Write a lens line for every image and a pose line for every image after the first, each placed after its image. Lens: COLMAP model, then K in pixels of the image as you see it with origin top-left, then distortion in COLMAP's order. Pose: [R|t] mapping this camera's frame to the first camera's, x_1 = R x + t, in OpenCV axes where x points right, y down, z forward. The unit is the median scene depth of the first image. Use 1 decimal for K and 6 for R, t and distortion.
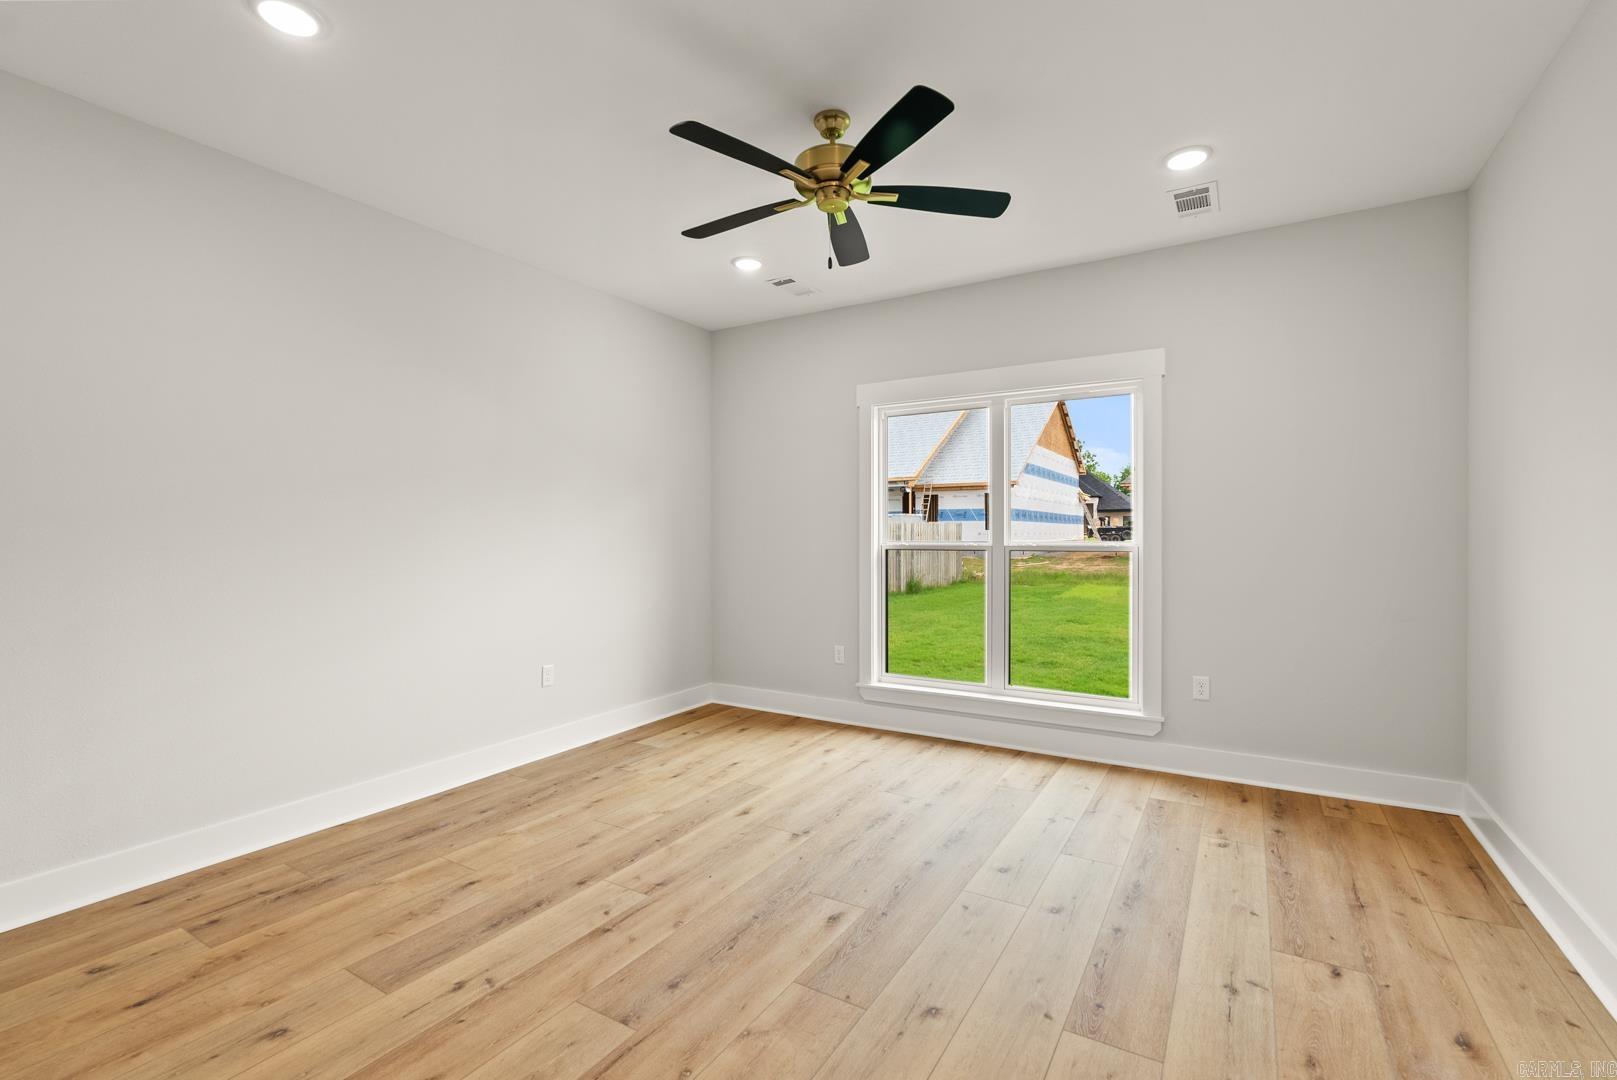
lens RADIAL K [[717.7, 0, 794.8], [0, 717.7, 538.1], [0, 0, 1]] dist [-0.009945, 0.002744]
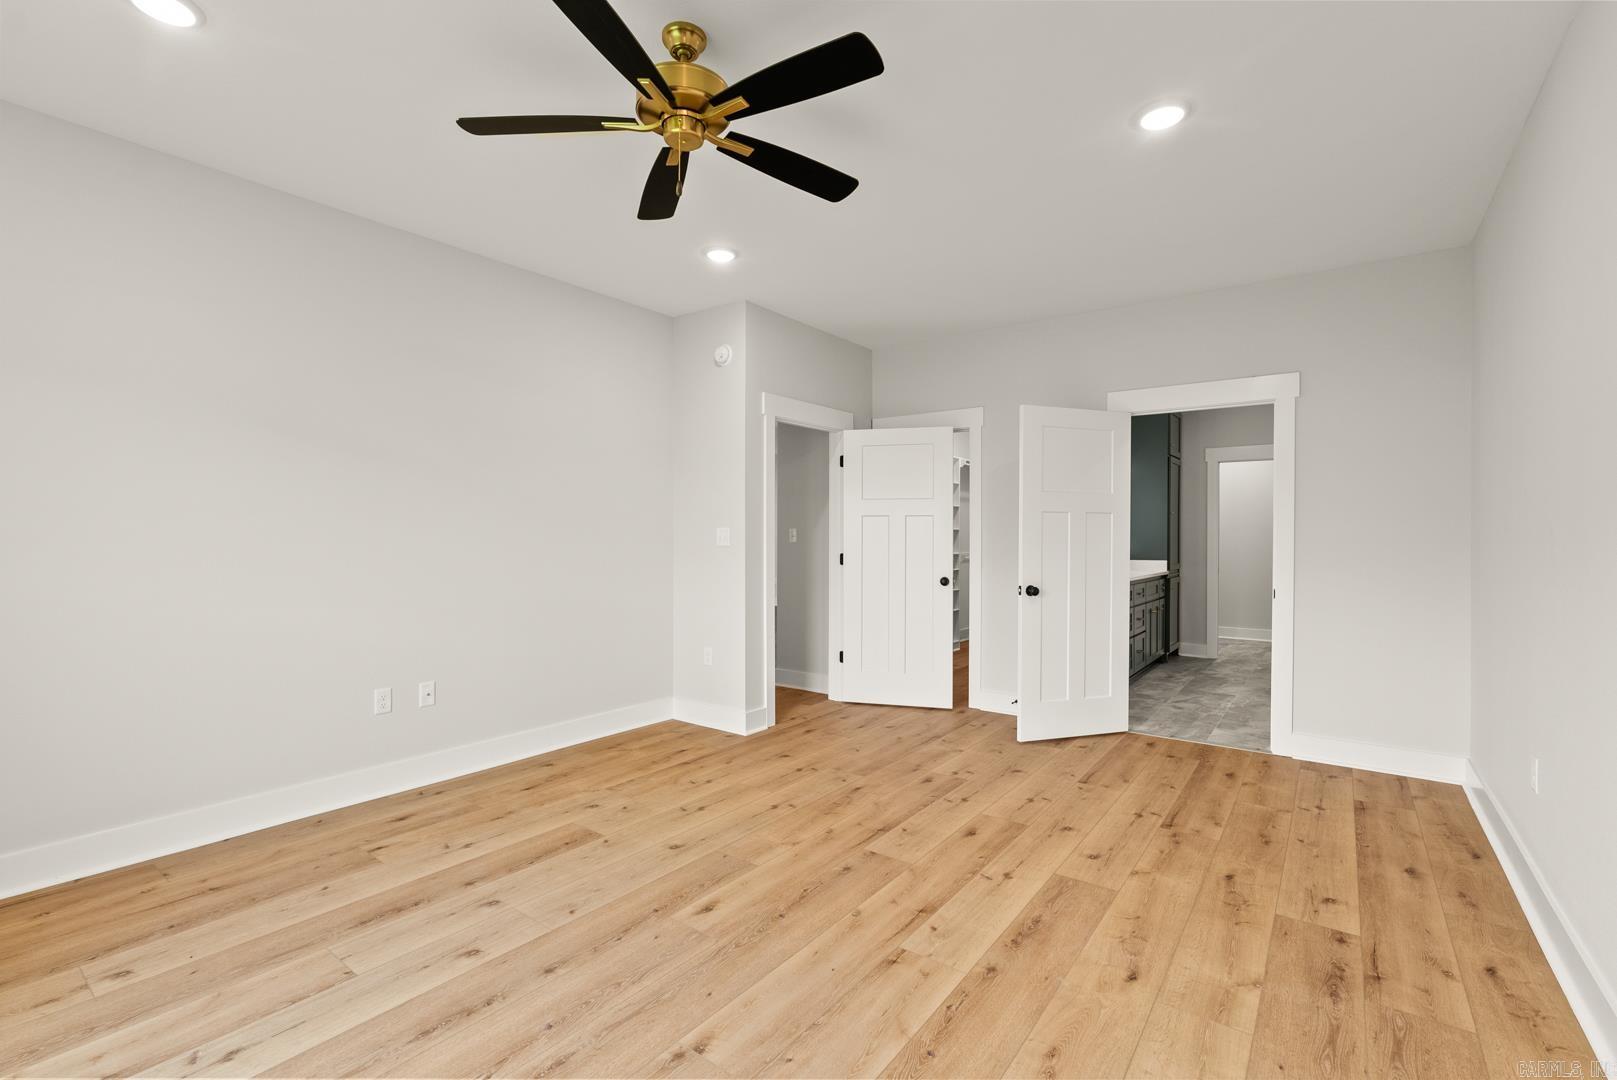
lens RADIAL K [[717.7, 0, 798.2], [0, 717.7, 536.2], [0, 0, 1]] dist [-0.009945, 0.002744]
pose [[-0.995965, -0.000395, 0.089738, -0.154721], [0.000065, 0.999987, 0.005123, -0.012471], [-0.089739, 0.005108, -0.995952, 1.837708]]
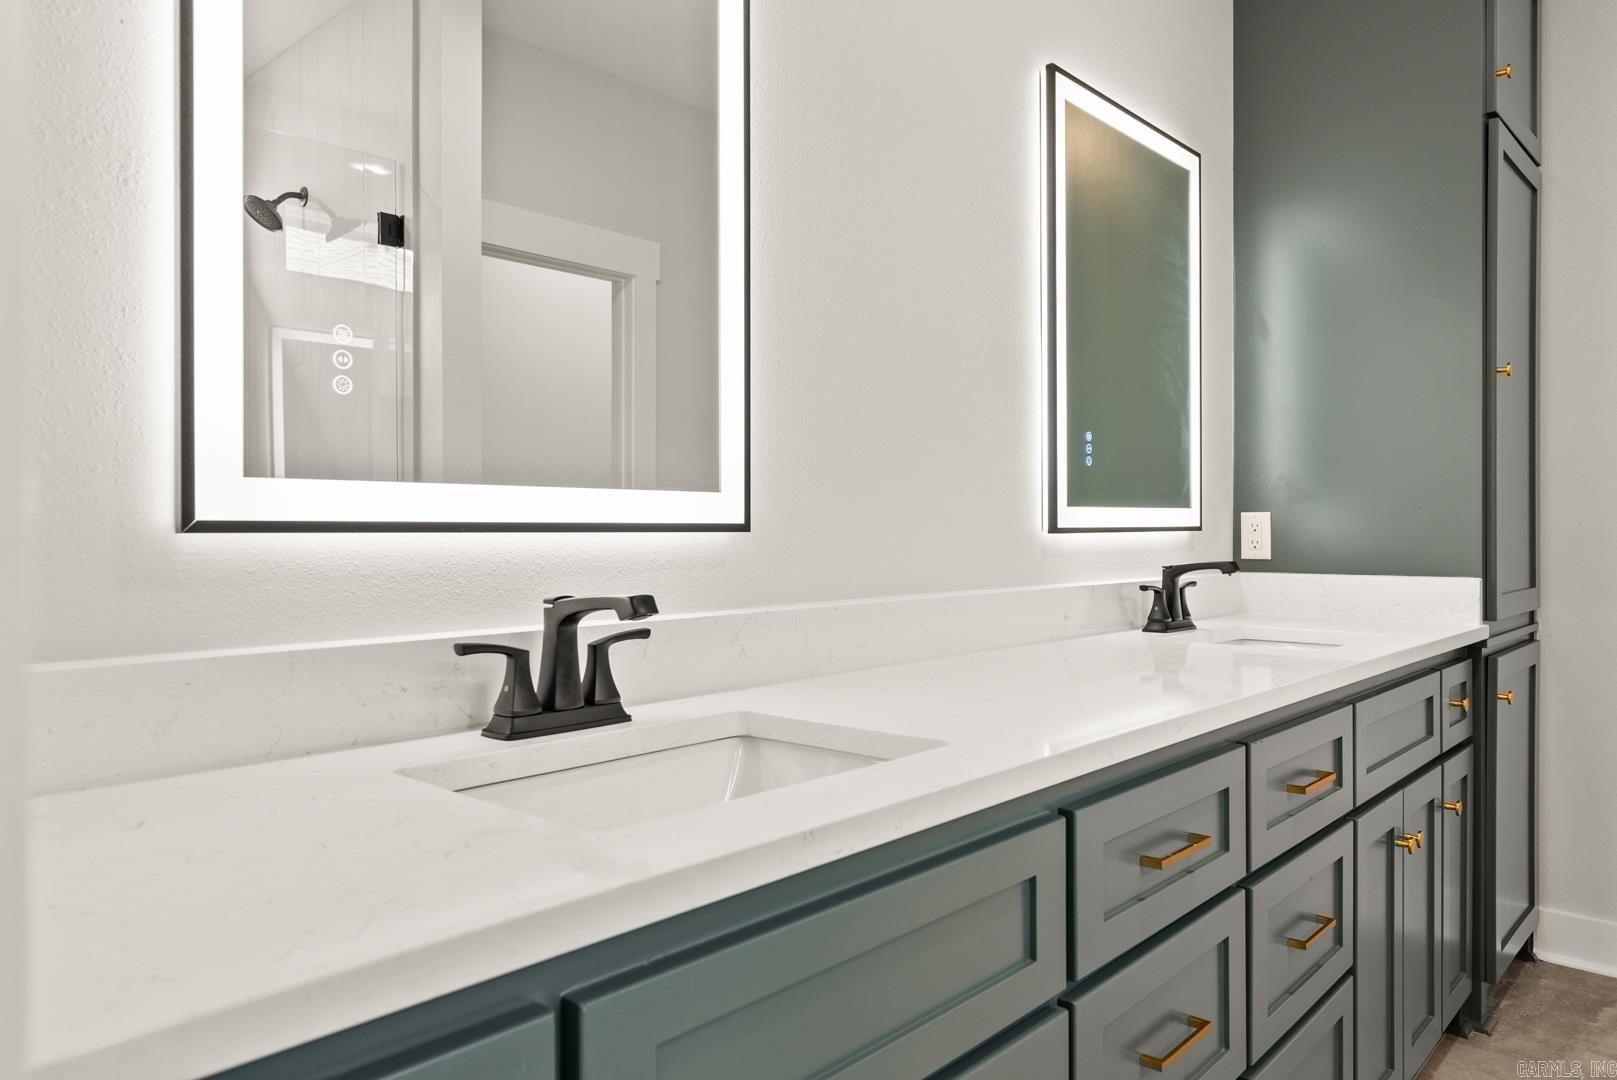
lens RADIAL K [[1088.4, 0, 809.6], [0, 1088.4, 534.3], [0, 0, 1]] dist [-0.002520, -0.006035]
pose [[-0.984553, 0.004107, 0.175036, -0.910803], [0.006246, 0.999912, 0.011668, 0.042210], [-0.174973, 0.012581, -0.984493, 0.000240]]
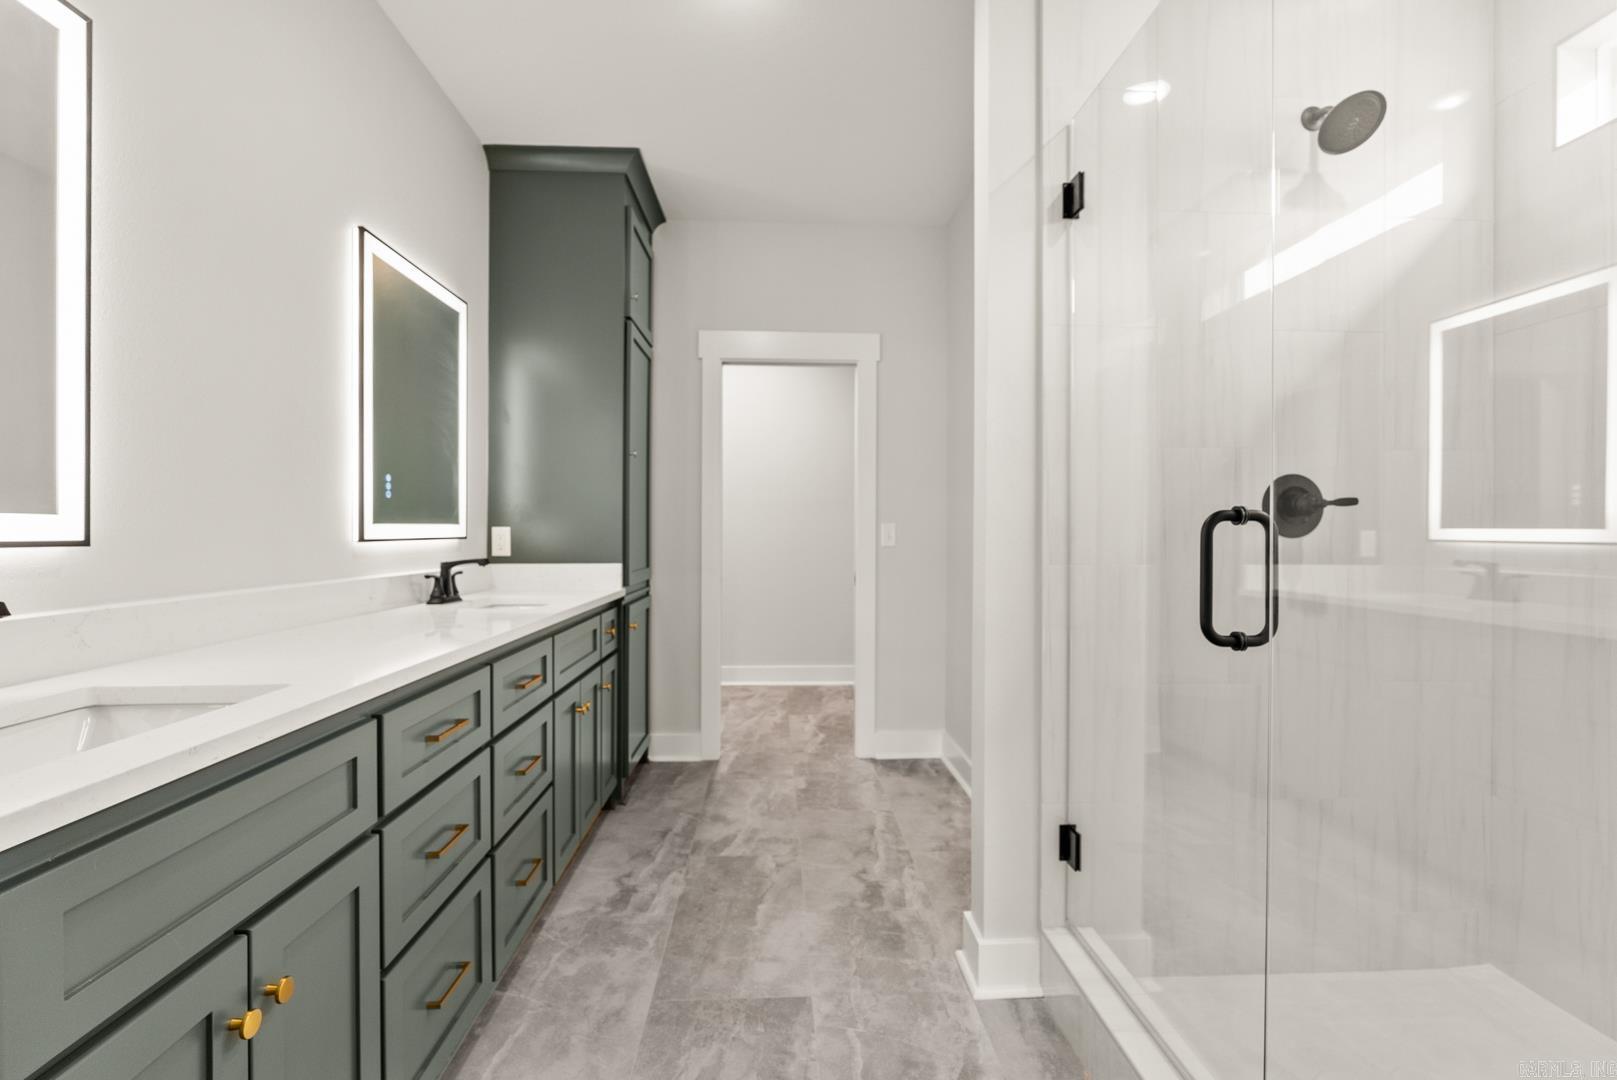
lens RADIAL K [[717.7, 0, 813.9], [0, 717.7, 530.6], [0, 0, 1]] dist [-0.009945, 0.002744]
pose [[-0.815295, 0.001251, -0.579044, -0.897292], [-0.002828, 0.999977, 0.006142, 0.032591], [0.579038, 0.006645, -0.815273, 0.106200]]
